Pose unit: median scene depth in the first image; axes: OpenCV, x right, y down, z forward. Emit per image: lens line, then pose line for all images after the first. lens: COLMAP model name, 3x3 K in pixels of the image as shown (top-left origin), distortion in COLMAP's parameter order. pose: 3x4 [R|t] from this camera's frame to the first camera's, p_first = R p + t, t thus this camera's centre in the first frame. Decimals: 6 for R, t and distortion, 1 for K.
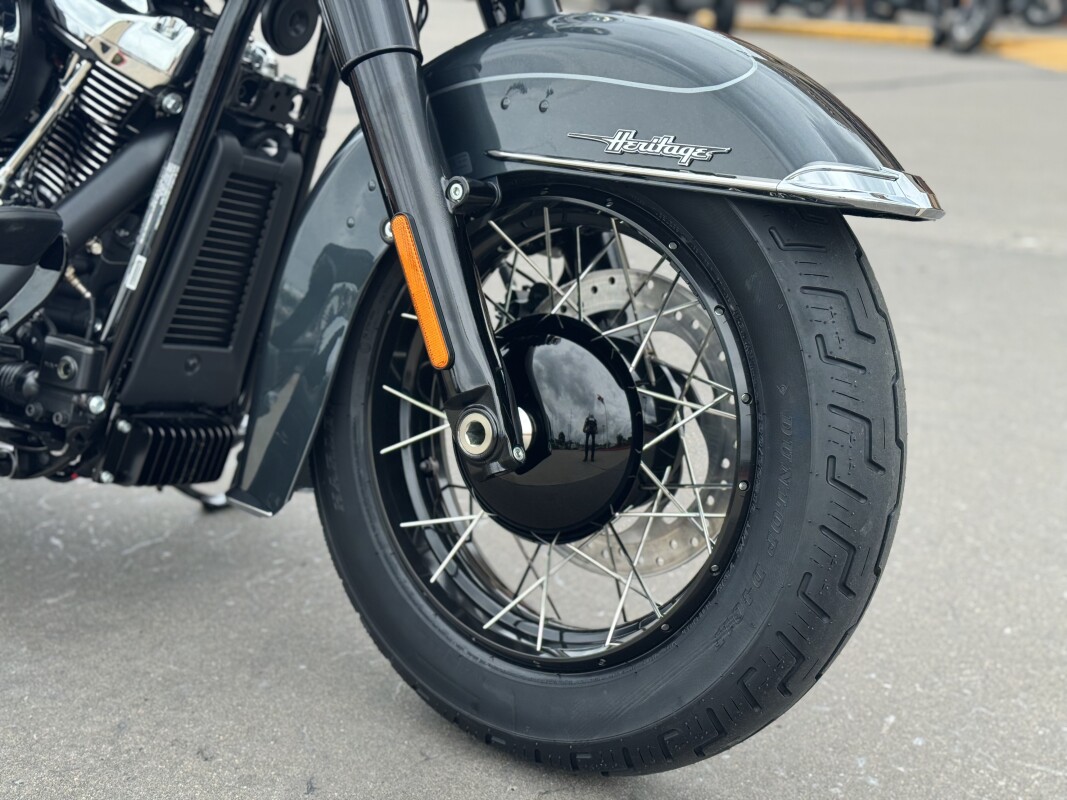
lens RADIAL K [[1550.3, 0, 533.5], [0, 1550.3, 400.0], [0, 0, 1]] dist [0.213489, -0.018131]
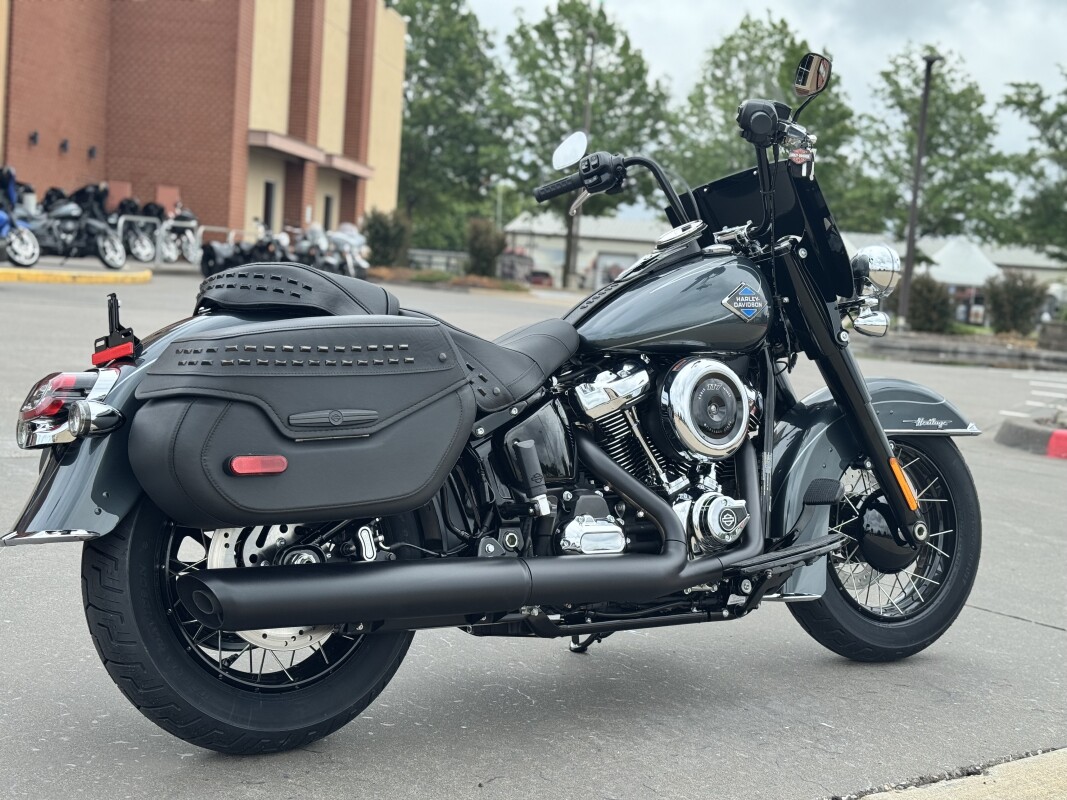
lens RADIAL K [[1550.3, 0, 533.5], [0, 1550.3, 400.0], [0, 0, 1]] dist [0.213489, -0.018131]
pose [[0.320668, -0.100387, 0.941857, -2.642638], [0.176543, 0.983278, 0.044695, -0.419329], [-0.930594, 0.151946, 0.333028, 0.626076]]
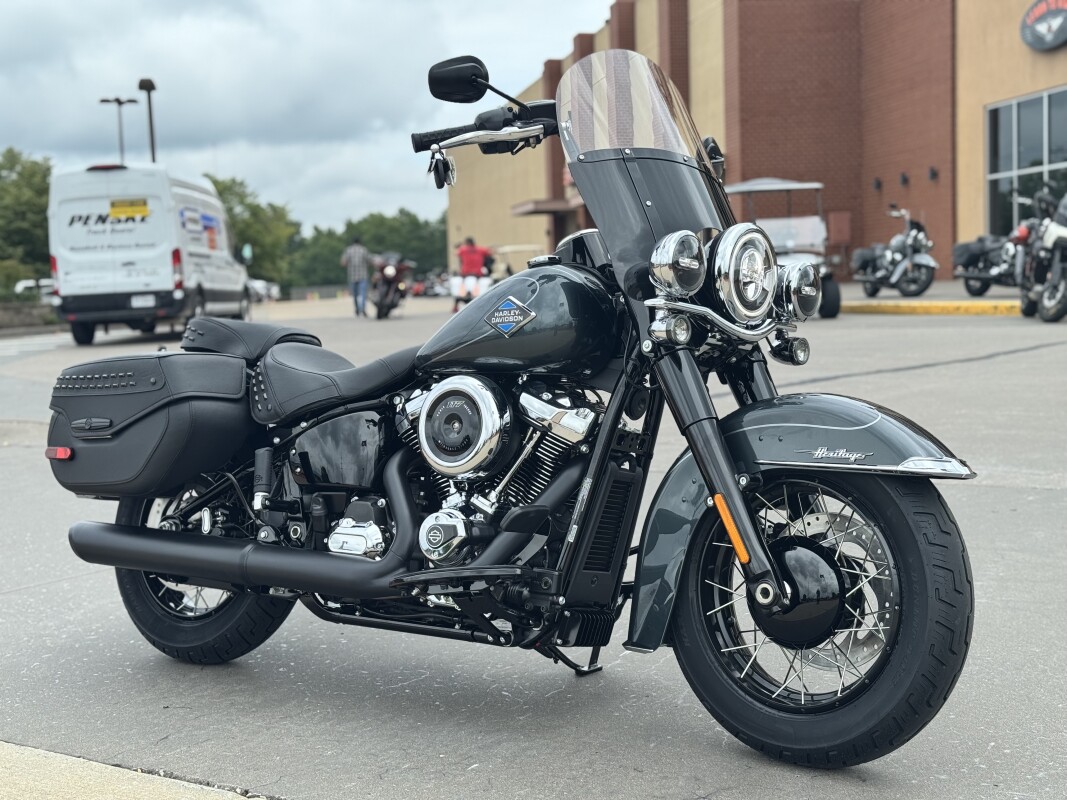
lens RADIAL K [[1550.3, 0, 533.5], [0, 1550.3, 400.0], [0, 0, 1]] dist [0.213489, -0.018131]
pose [[0.994306, -0.080355, -0.069985, -0.167095], [0.066606, 0.981329, -0.180433, 0.116926], [0.083177, 0.174744, 0.981094, -1.076116]]
